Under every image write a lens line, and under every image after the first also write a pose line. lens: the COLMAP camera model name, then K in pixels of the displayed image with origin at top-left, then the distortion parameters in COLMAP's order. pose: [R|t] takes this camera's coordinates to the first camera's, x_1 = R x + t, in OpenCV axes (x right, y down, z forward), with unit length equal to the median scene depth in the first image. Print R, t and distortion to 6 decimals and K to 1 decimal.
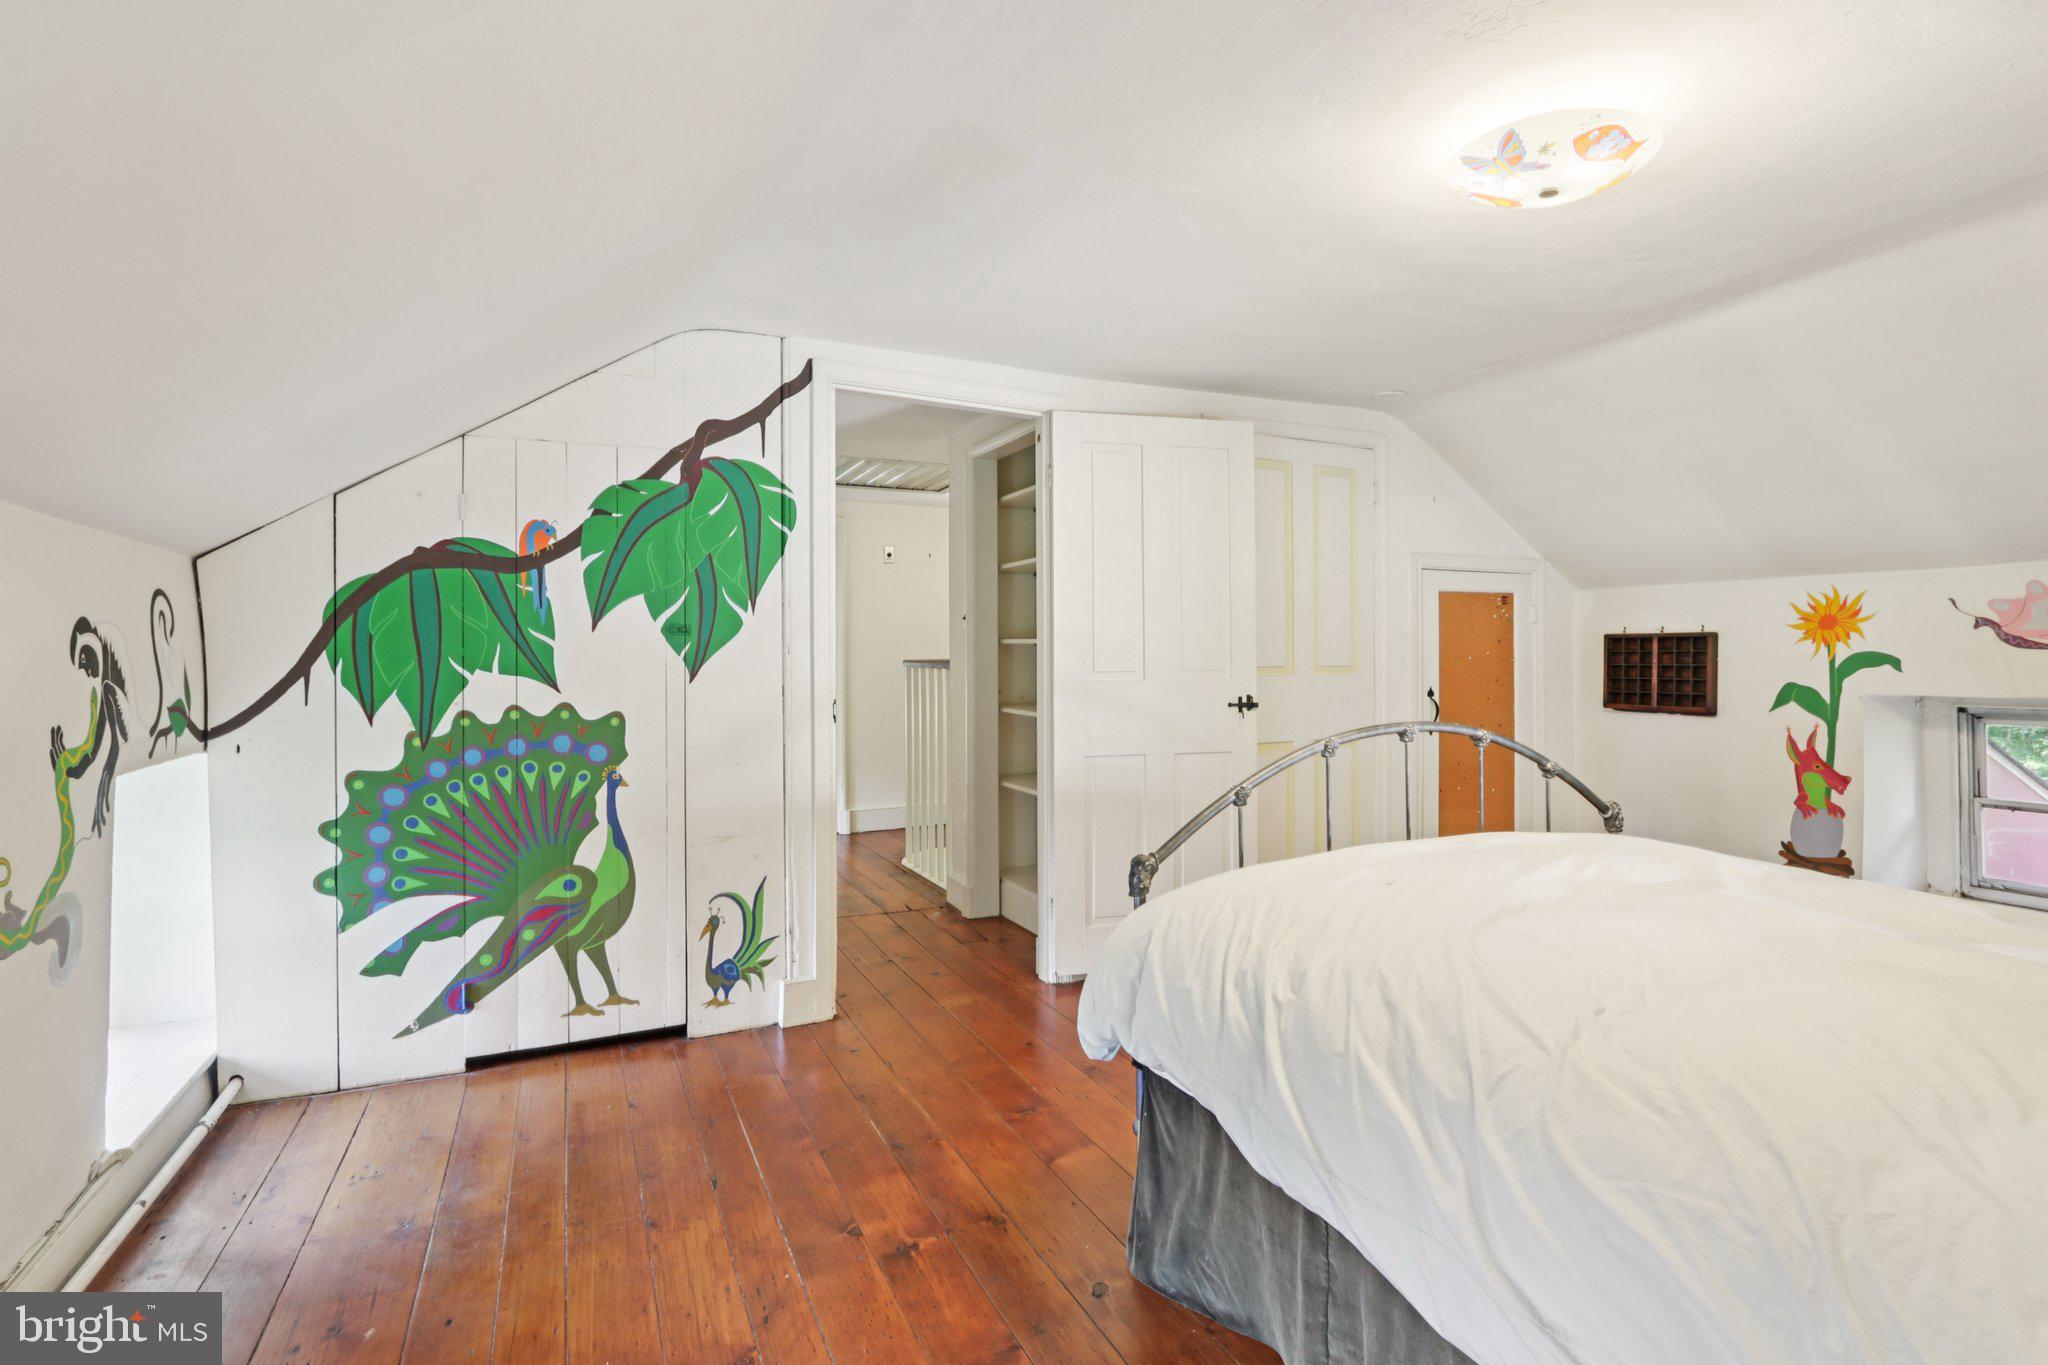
lens RADIAL K [[956.4, 0, 1018.9], [0, 956.4, 668.6], [0, 0, 1]] dist [-0.004096, -0.000703]
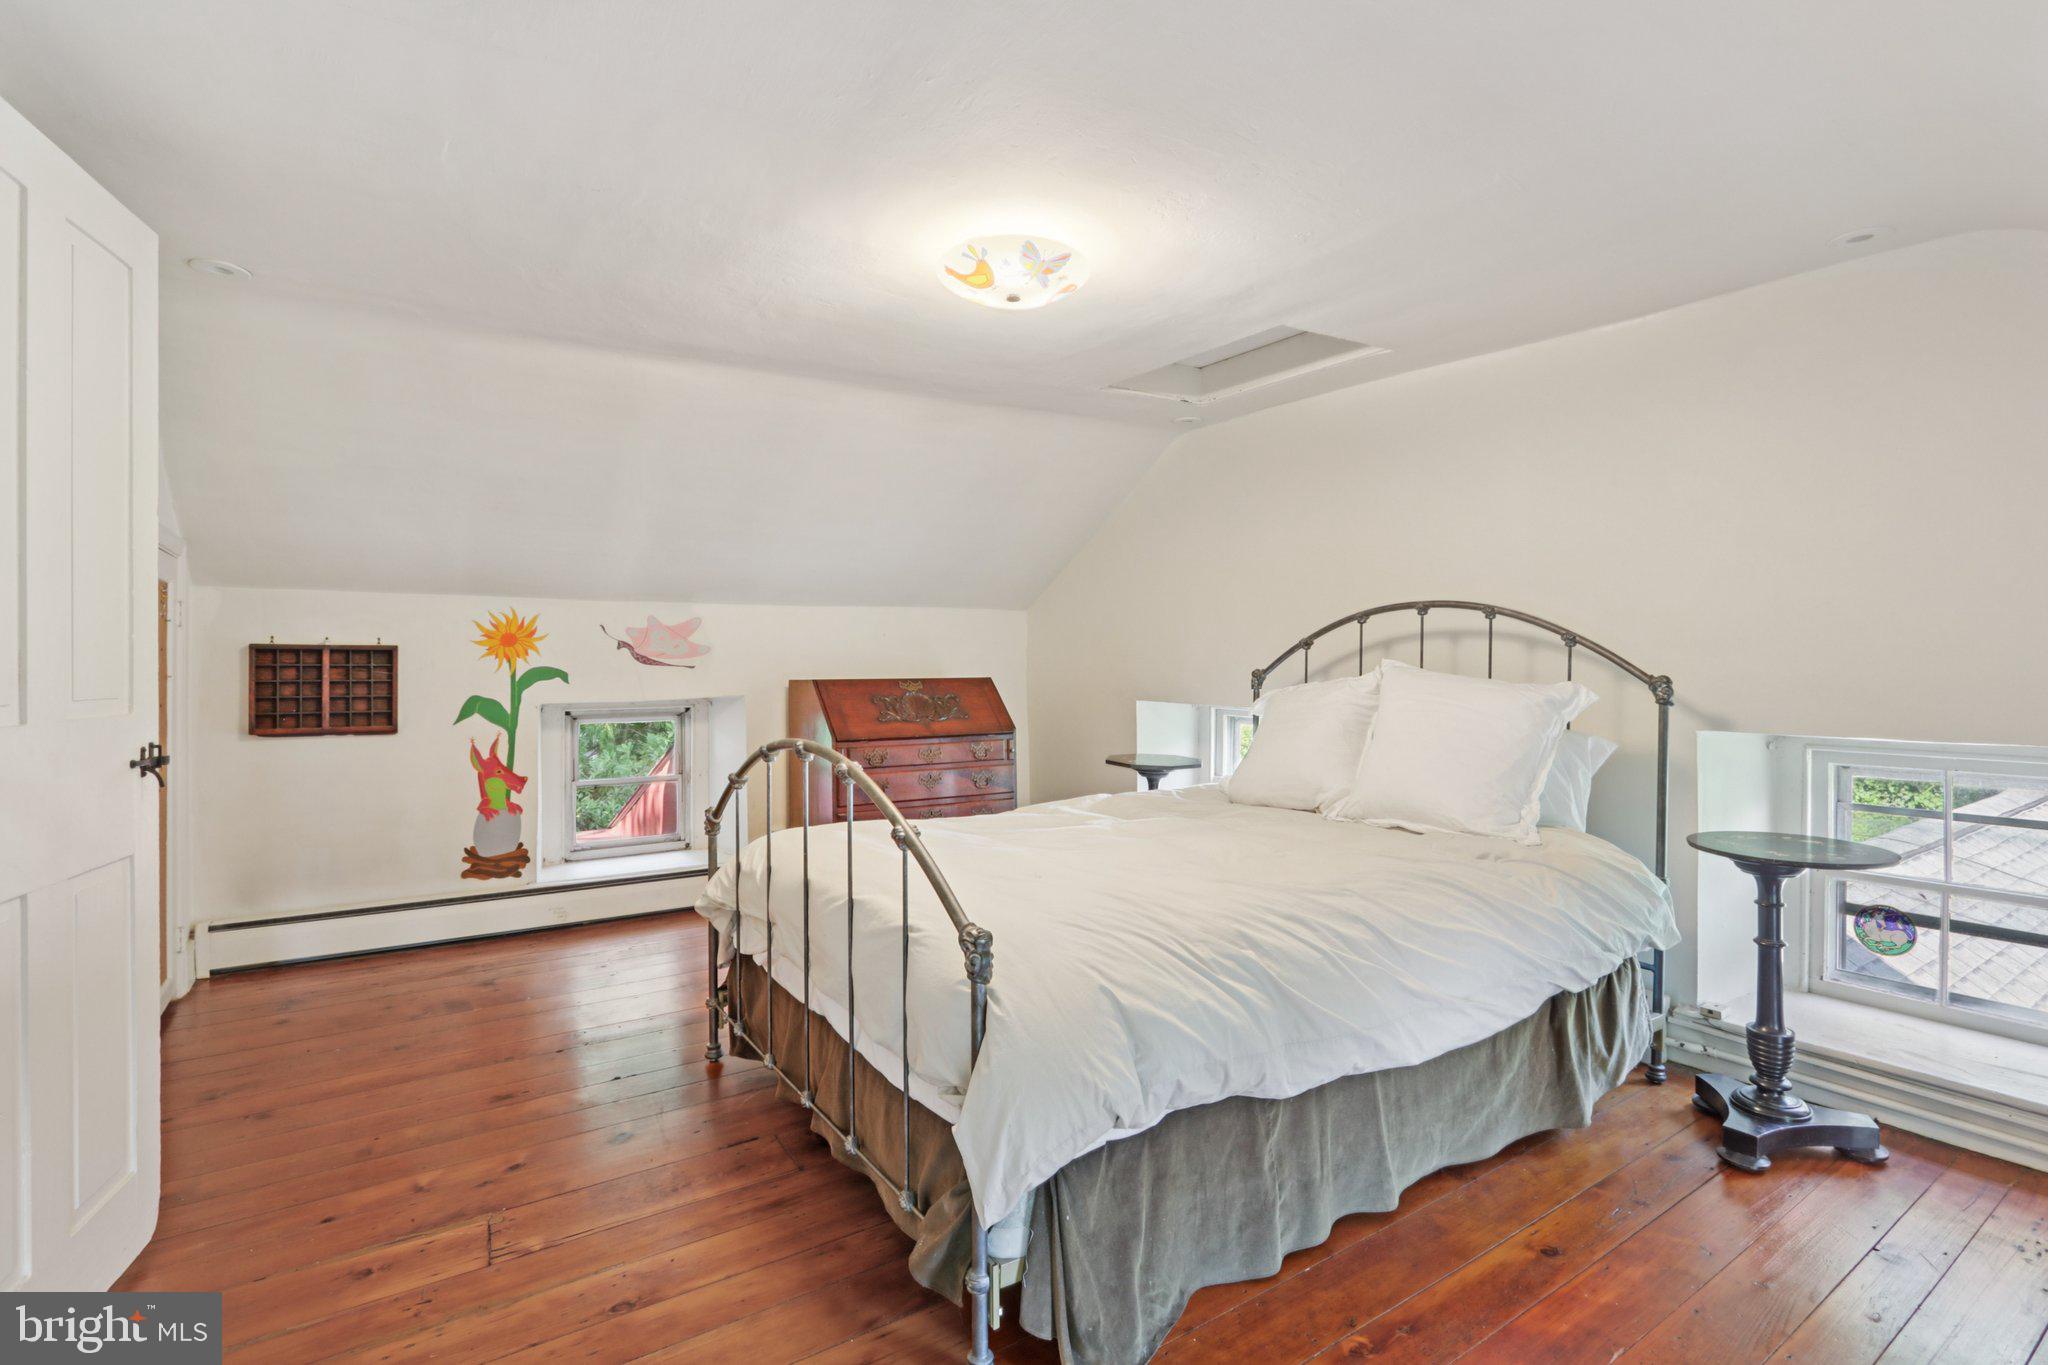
lens RADIAL K [[956.4, 0, 1018.4], [0, 956.4, 673.1], [0, 0, 1]] dist [-0.004096, -0.000703]
pose [[-0.153736, -0.001059, 0.988111, -0.336997], [0.015082, 0.999880, 0.003418, -0.004822], [-0.987997, 0.015428, -0.153702, 0.580266]]
